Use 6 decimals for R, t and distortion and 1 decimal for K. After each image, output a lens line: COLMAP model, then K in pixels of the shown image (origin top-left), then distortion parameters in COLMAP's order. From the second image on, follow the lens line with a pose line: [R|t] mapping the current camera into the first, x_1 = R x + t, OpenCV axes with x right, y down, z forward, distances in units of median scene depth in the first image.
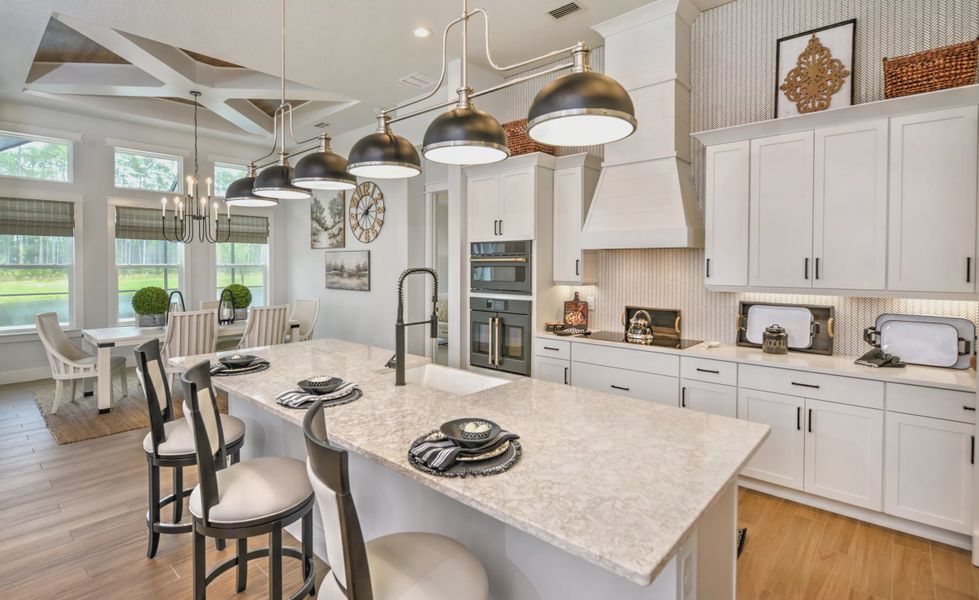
lens RADIAL K [[486.3, 0, 473.0], [0, 486.3, 271.4], [0, 0, 1]] dist [-0.002886, -0.002248]
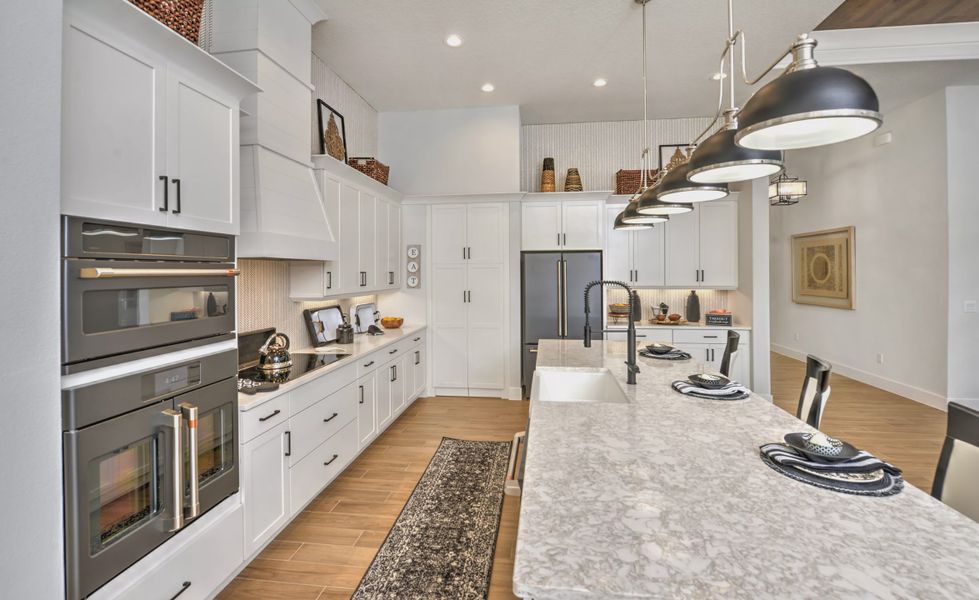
lens RADIAL K [[423.8, 0, 485.7], [0, 423.8, 269.8], [0, 0, 1]] dist [-0.008200, -0.000763]
pose [[-0.574174, 0.007957, 0.818695, -0.366034], [0.019647, 0.999799, 0.004062, -0.019741], [-0.818498, 0.018417, -0.574215, 0.899376]]
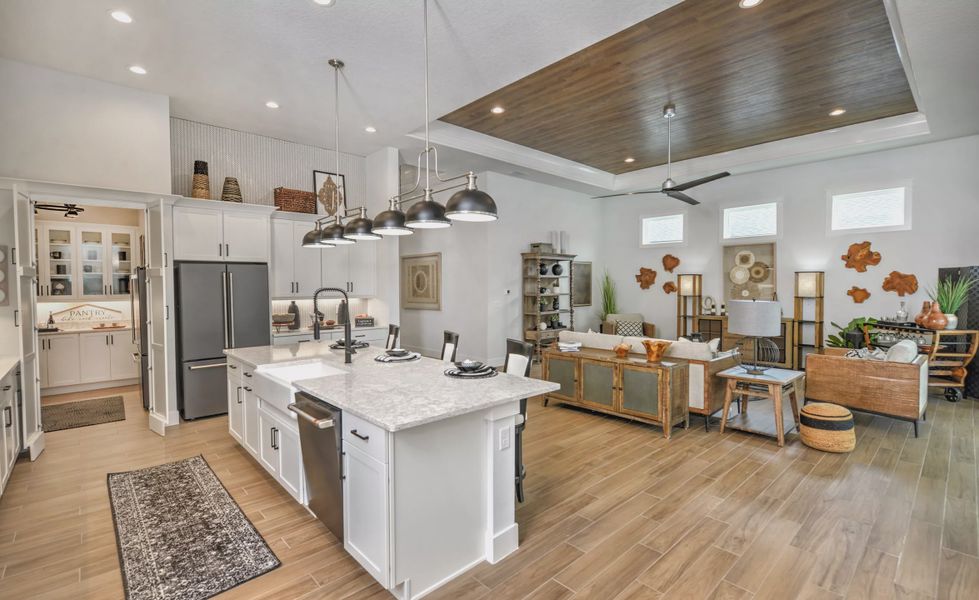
lens RADIAL K [[441.8, 0, 490.2], [0, 441.8, 296.8], [0, 0, 1]] dist [-0.008528, -0.000418]
pose [[-0.995936, 0.005268, 0.089905, -0.349657], [0.009377, 0.998928, 0.045339, -0.016984], [-0.089569, 0.045998, -0.994918, 1.134392]]
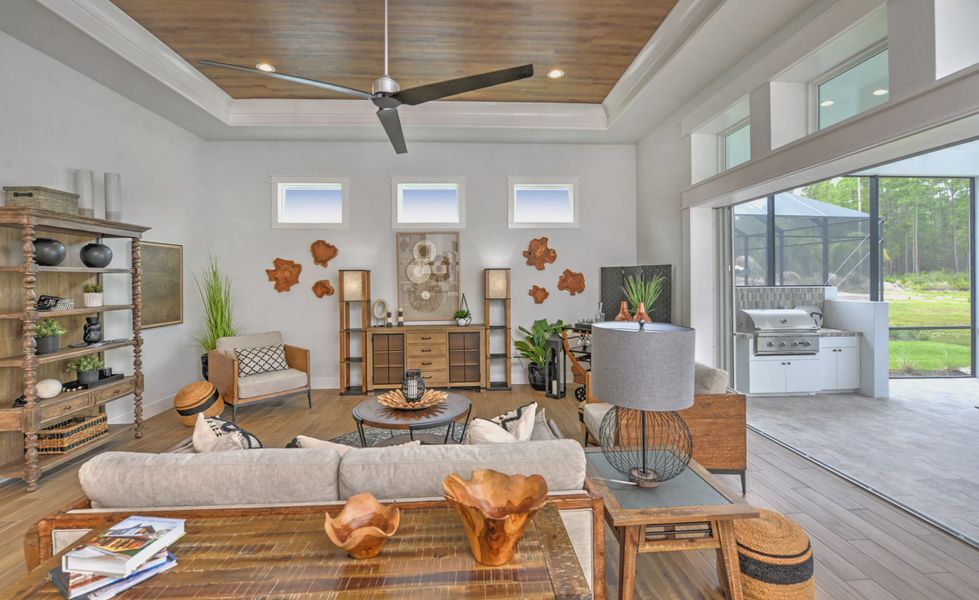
lens RADIAL K [[419.8, 0, 492.7], [0, 419.8, 277.4], [0, 0, 1]] dist [-0.006410, -0.000908]
pose [[-0.700181, 0.006687, -0.713934, -0.420697], [-0.003978, 0.999904, 0.013267, -0.015276], [0.713954, 0.012130, -0.700088, 0.401278]]
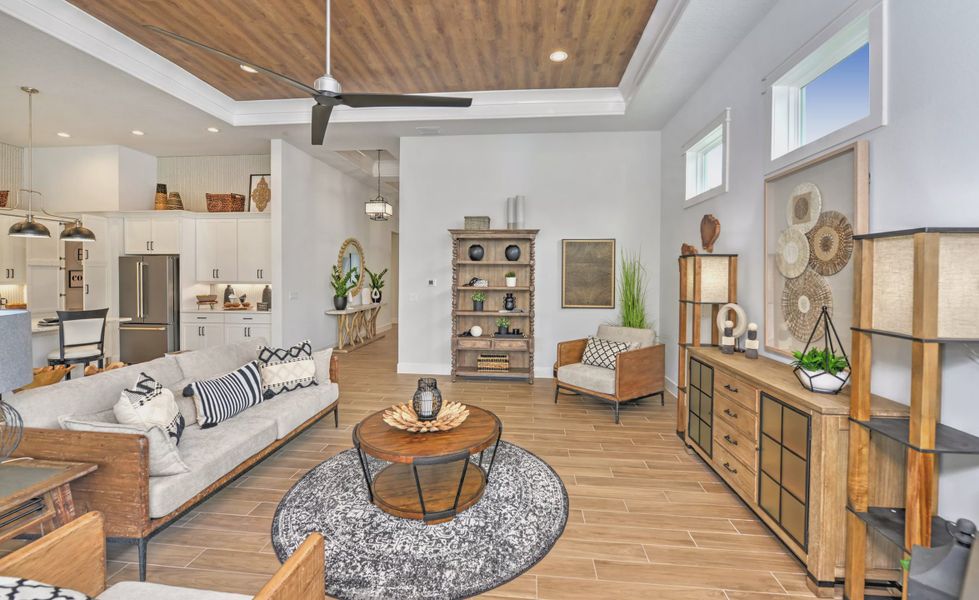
lens RADIAL K [[404.8, 0, 489.5], [0, 404.8, 278.5], [0, 0, 1]] dist [-0.004228, -0.002490]
pose [[-0.591487, -0.012208, 0.806222, -1.329603], [0.010700, 0.999679, 0.022987, 0.002165], [-0.806243, 0.022223, -0.591166, 0.059980]]
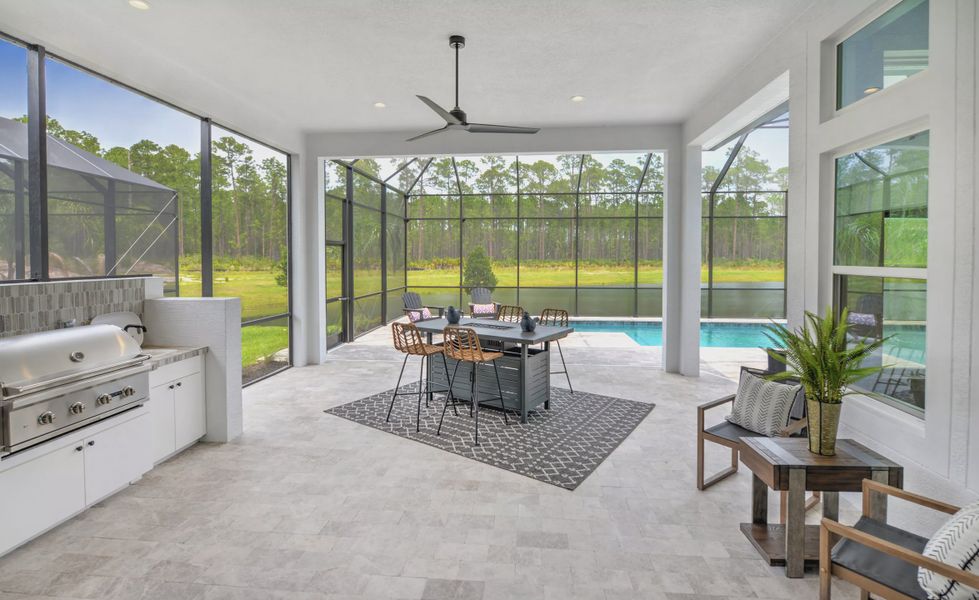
lens RADIAL K [[446.6, 0, 500.3], [0, 446.6, 265.0], [0, 0, 1]] dist [-0.014464, 0.001919]
pose [[0.613247, 0.013234, -0.789780, -1.022940], [-0.012837, 0.999895, 0.006787, -0.008364], [0.789787, 0.005976, 0.613353, 0.251916]]
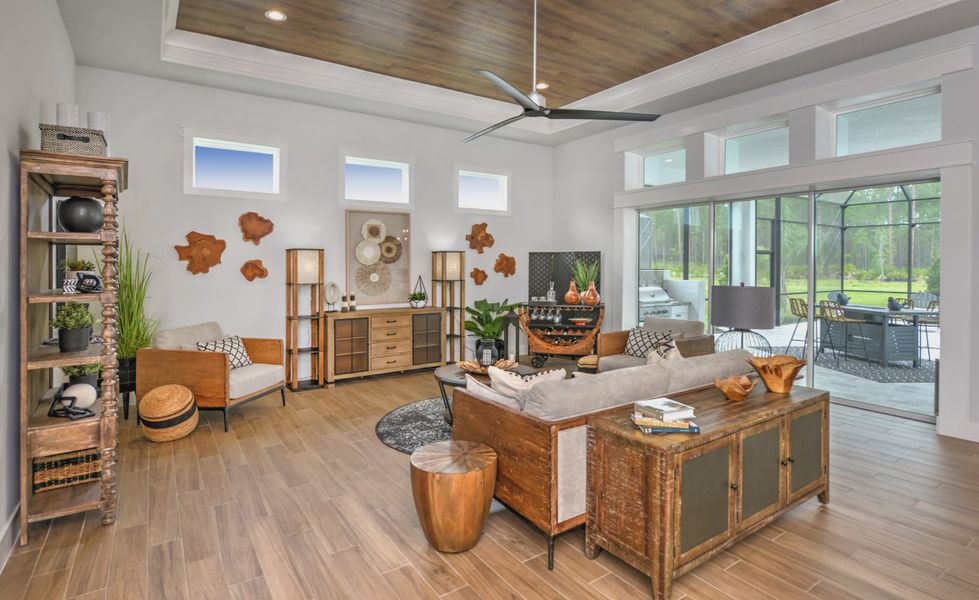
lens RADIAL K [[505.1, 0, 527.4], [0, 505.1, 261.7], [0, 0, 1]] dist [-0.006930, -0.000877]
pose [[-0.199485, -0.002673, -0.979897, 0.111853], [-0.020402, 0.999791, 0.001426, -0.000675], [0.979688, 0.020276, -0.199498, 0.096324]]
